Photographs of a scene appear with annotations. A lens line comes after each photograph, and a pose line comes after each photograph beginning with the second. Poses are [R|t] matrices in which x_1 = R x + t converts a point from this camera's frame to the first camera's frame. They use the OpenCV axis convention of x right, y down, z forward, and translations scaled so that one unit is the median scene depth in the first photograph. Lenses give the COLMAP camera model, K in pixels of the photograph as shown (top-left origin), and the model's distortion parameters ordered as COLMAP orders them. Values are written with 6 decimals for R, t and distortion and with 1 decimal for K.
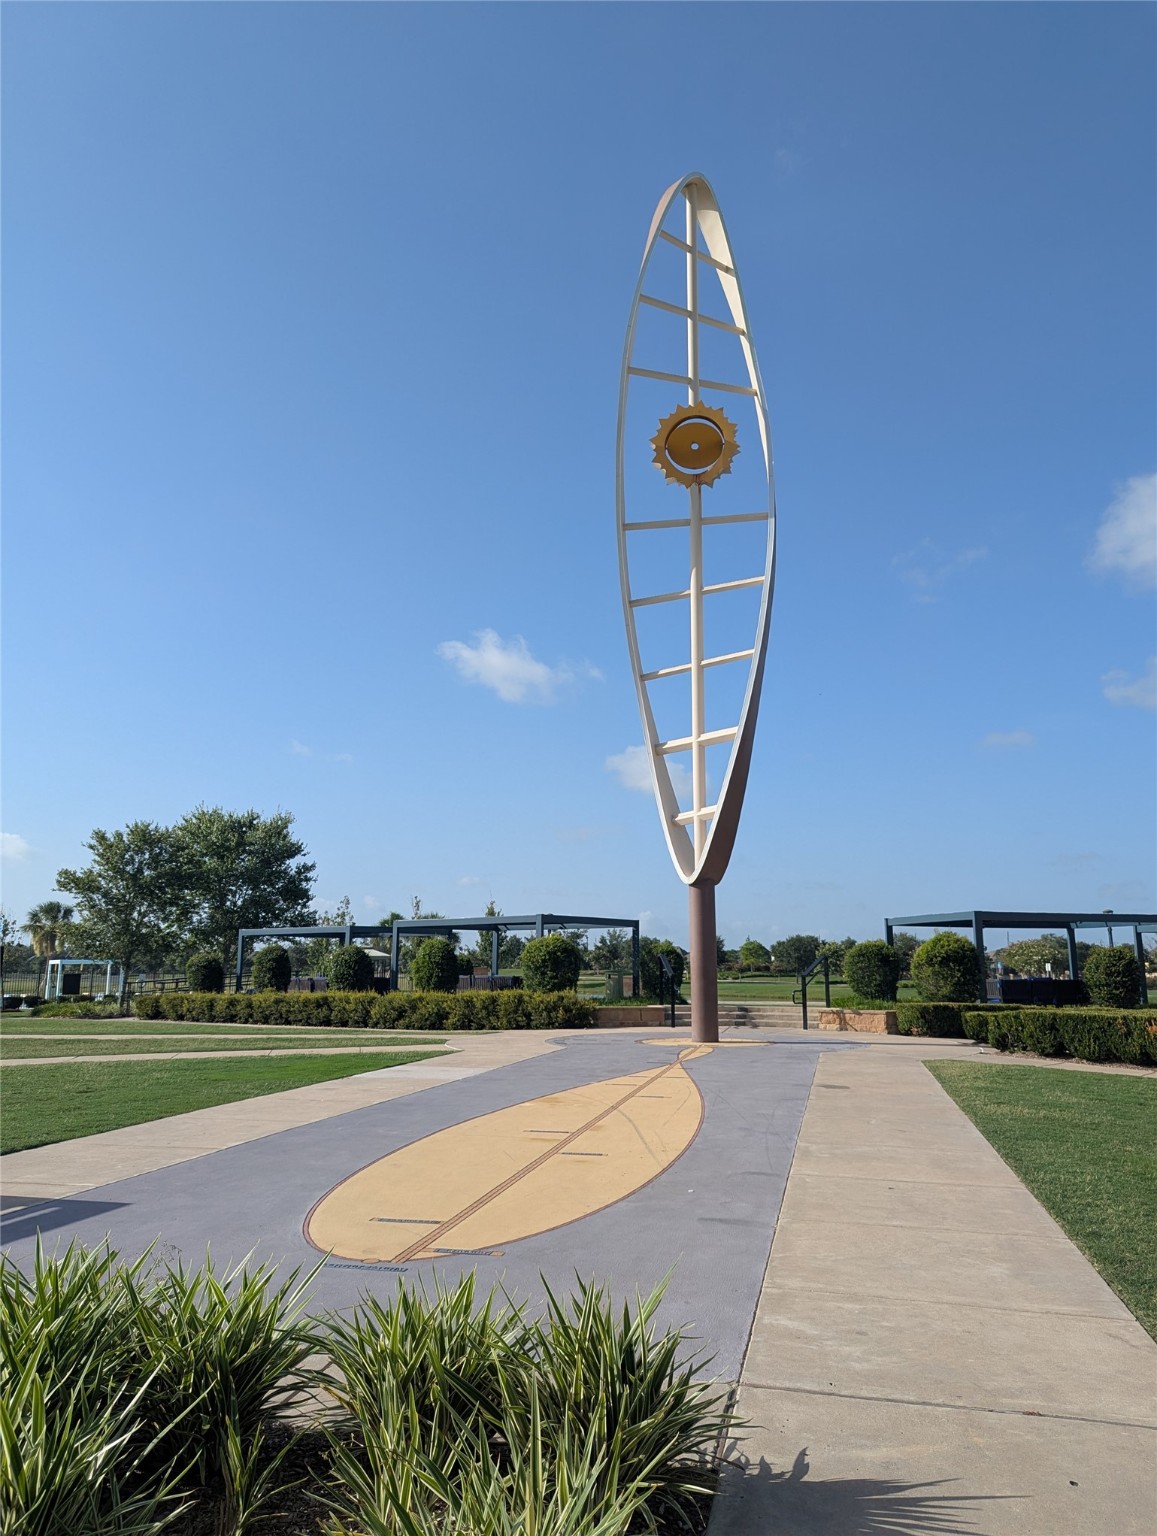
lens RADIAL K [[1132.3, 0, 572.0], [0, 1132.3, 774.5], [0, 0, 1]] dist [0.023753, -0.003073]
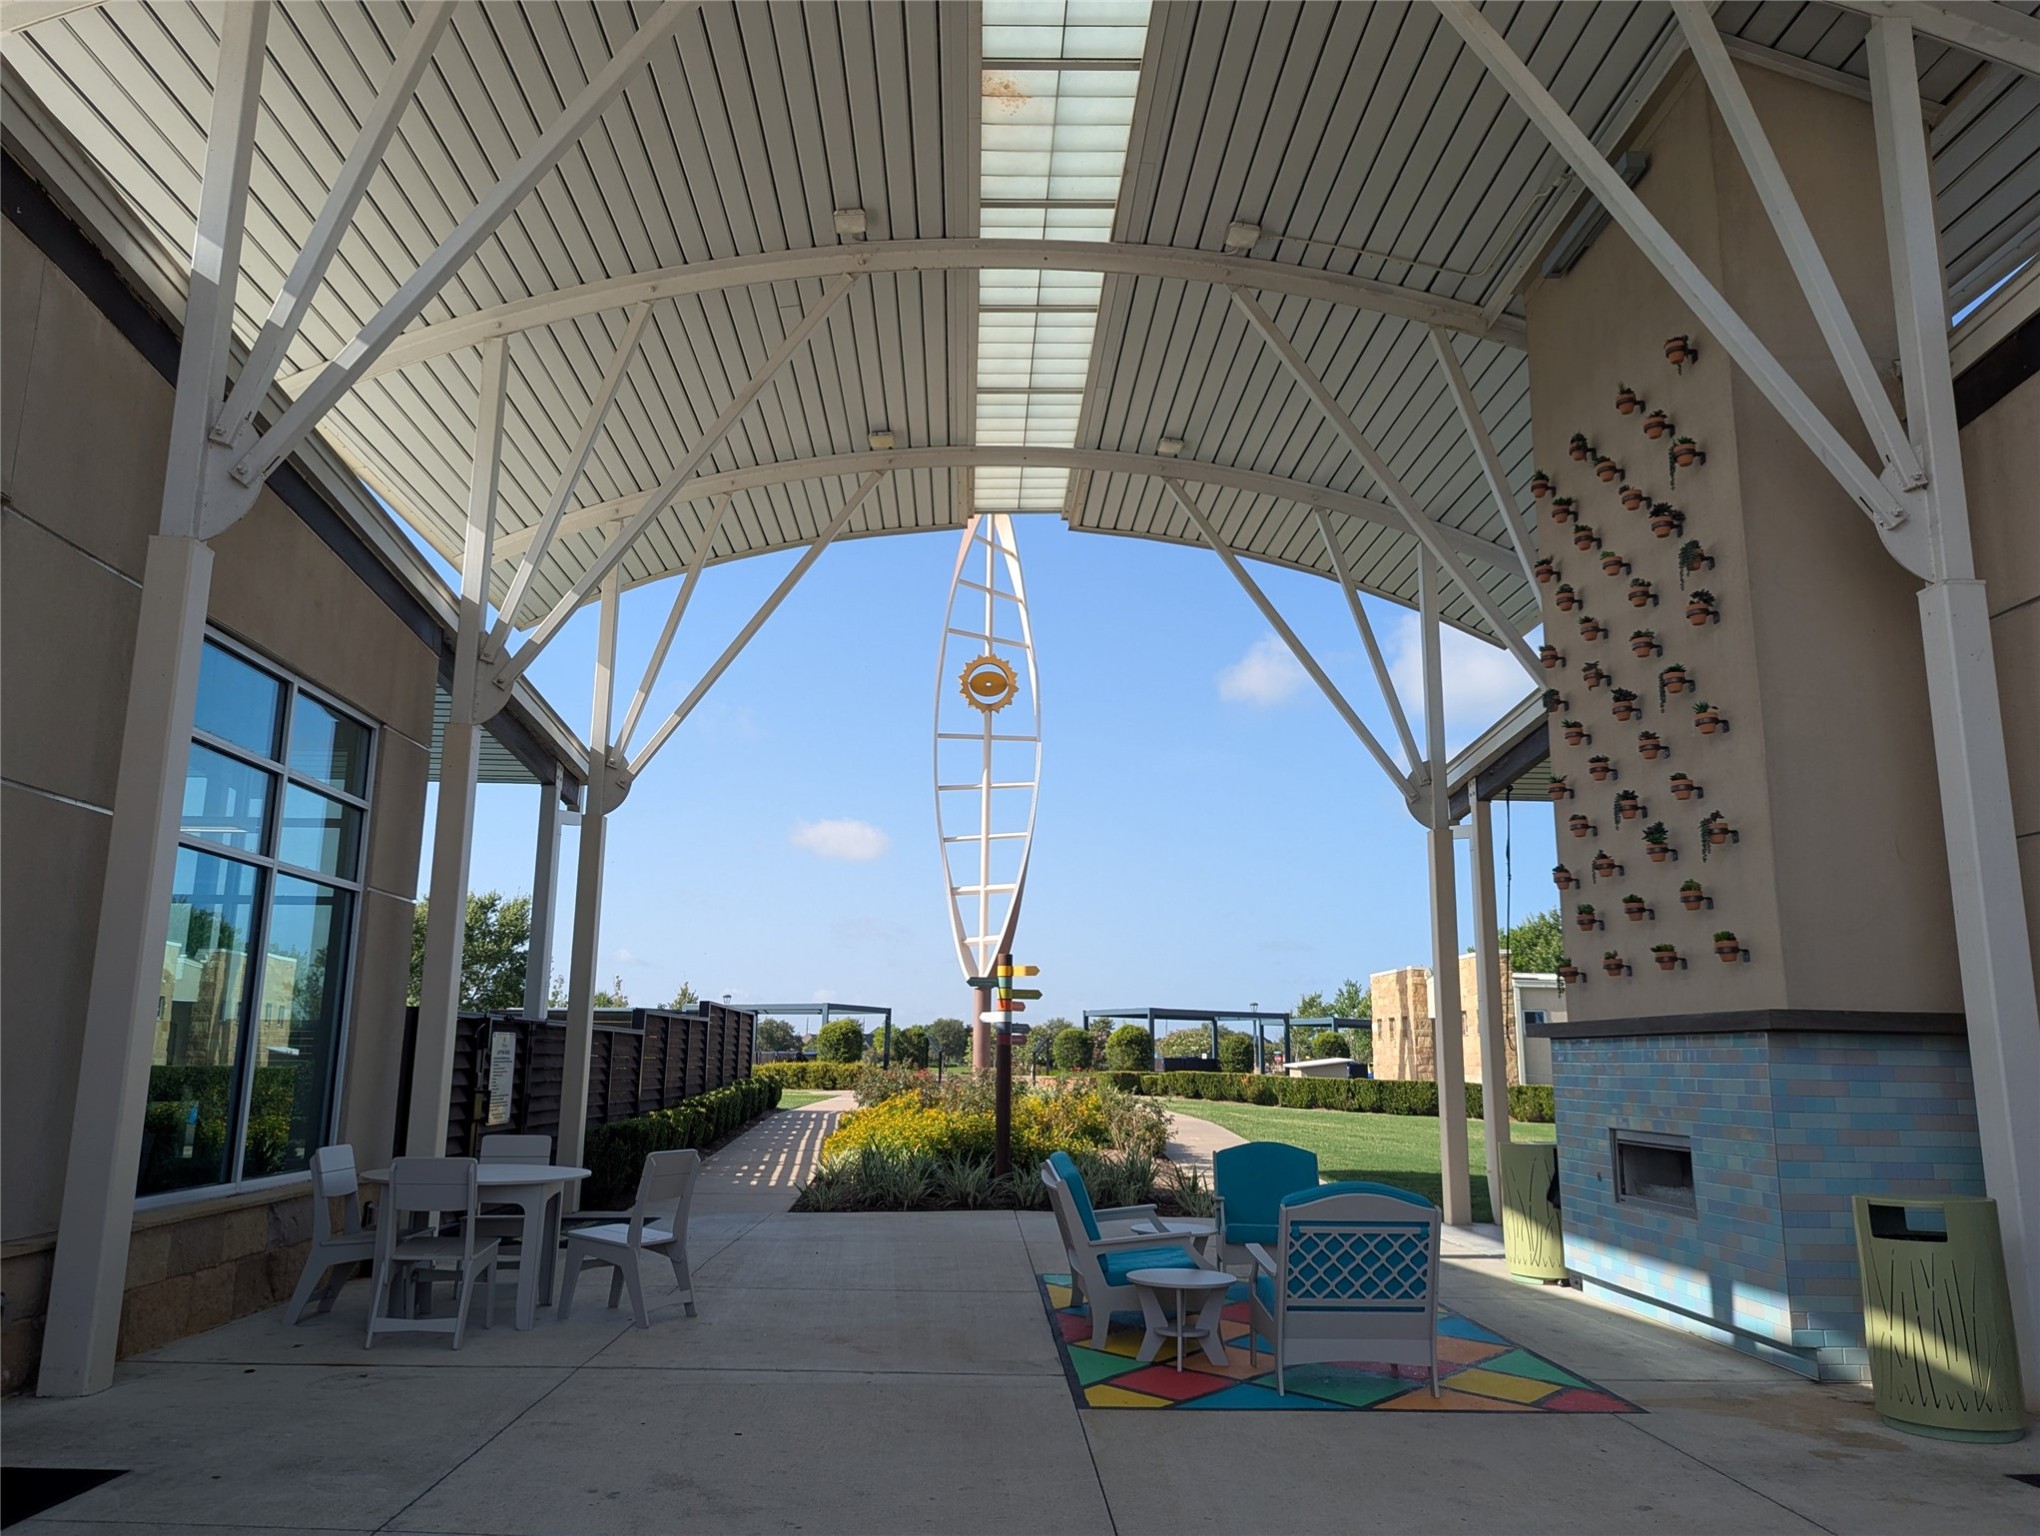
lens RADIAL K [[1453.6, 0, 1016.6], [0, 1453.6, 762.6], [0, 0, 1]] dist [0.047090, -0.038322]
pose [[0.963442, 0.063554, 0.260269, -0.324038], [-0.054908, 0.997675, -0.040364, -0.111261], [-0.262229, 0.024598, 0.964692, -0.777499]]
